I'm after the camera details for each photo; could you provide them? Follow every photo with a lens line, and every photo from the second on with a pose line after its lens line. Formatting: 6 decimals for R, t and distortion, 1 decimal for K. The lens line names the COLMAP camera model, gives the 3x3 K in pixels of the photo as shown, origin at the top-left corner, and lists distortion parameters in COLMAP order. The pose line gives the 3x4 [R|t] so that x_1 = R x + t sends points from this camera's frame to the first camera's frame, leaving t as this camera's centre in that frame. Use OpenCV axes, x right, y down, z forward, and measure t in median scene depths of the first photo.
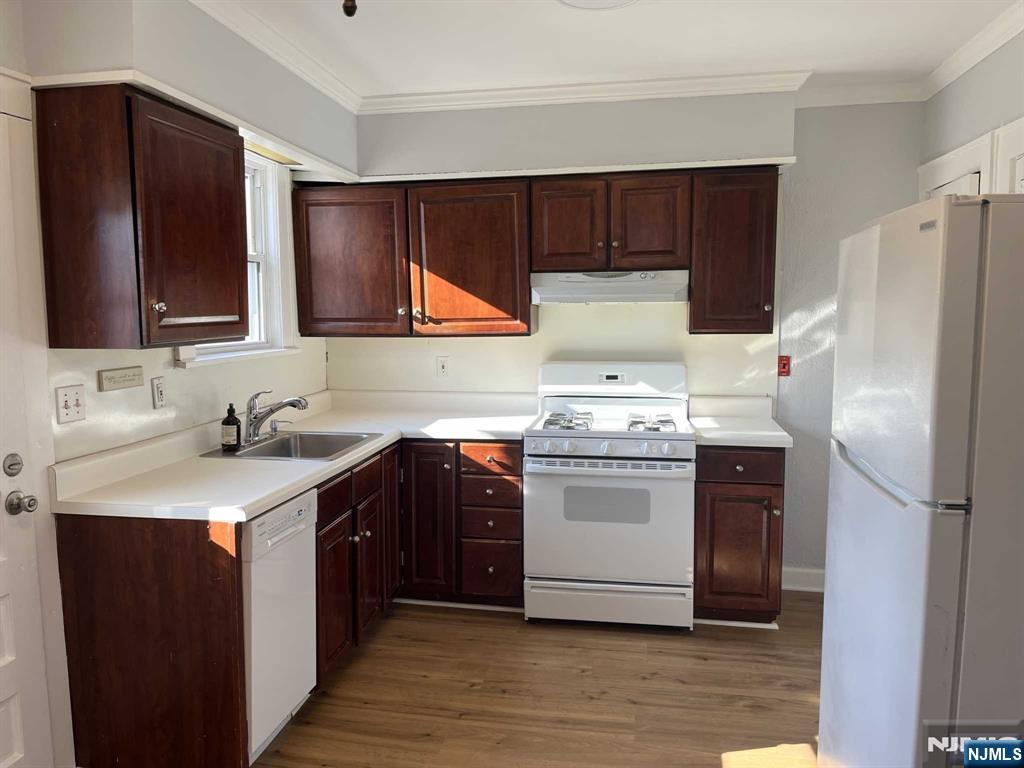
lens RADIAL K [[776.2, 0, 508.8], [0, 776.2, 385.4], [0, 0, 1]] dist [0.067055, -0.079830]
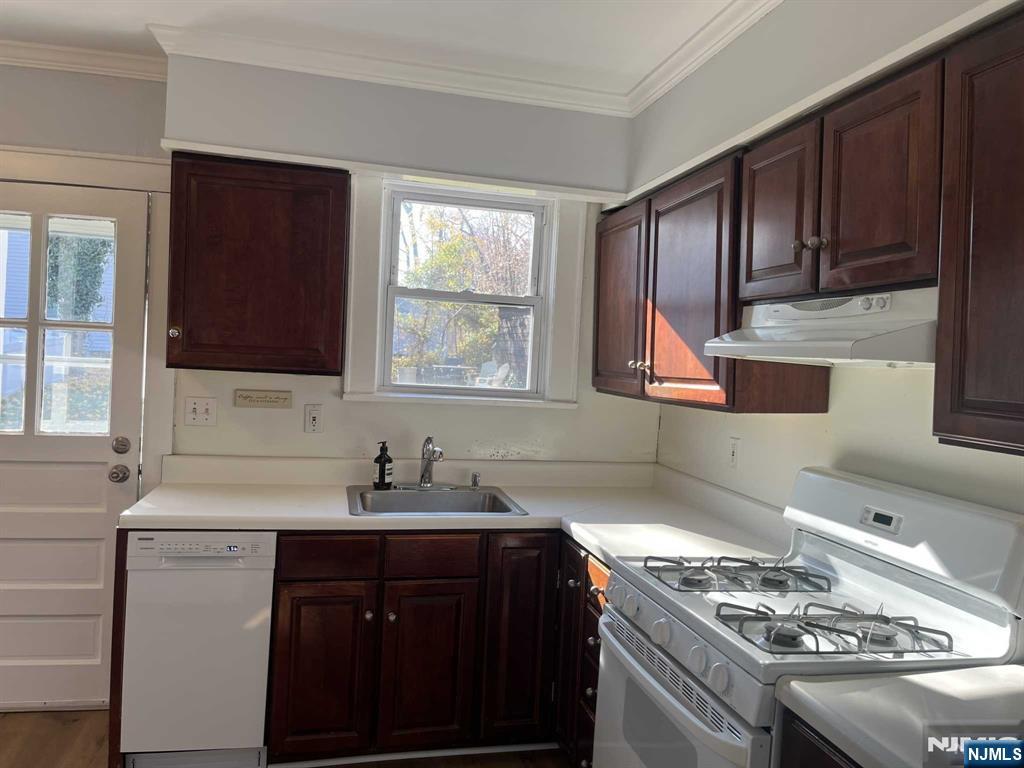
lens RADIAL K [[776.2, 0, 511.2], [0, 776.2, 384.3], [0, 0, 1]] dist [0.067055, -0.079830]
pose [[0.380327, 0.060050, -0.922901, 0.536864], [-0.149082, 0.988821, 0.002902, -0.065873], [0.912757, 0.136484, 0.385028, 0.657545]]
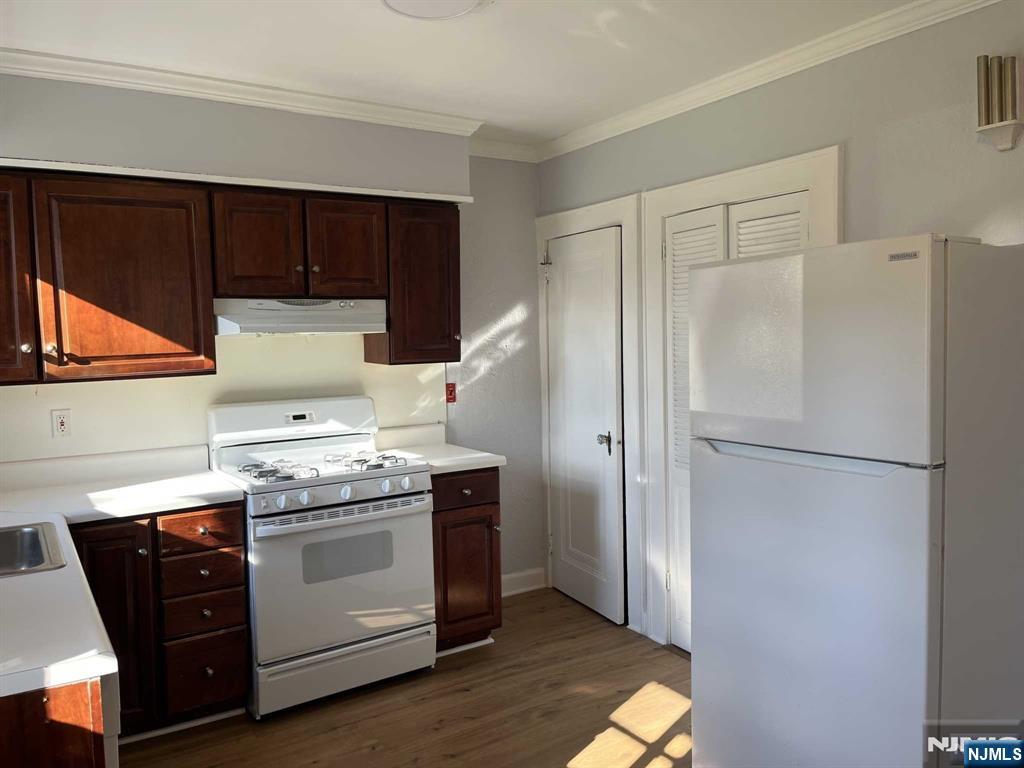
lens RADIAL K [[776.2, 0, 517.3], [0, 776.2, 386.0], [0, 0, 1]] dist [0.067055, -0.079830]
pose [[0.729637, -0.054669, 0.681646, -0.324714], [0.090904, 0.995707, -0.017447, -0.008481], [-0.677766, 0.074694, 0.731474, 0.189044]]
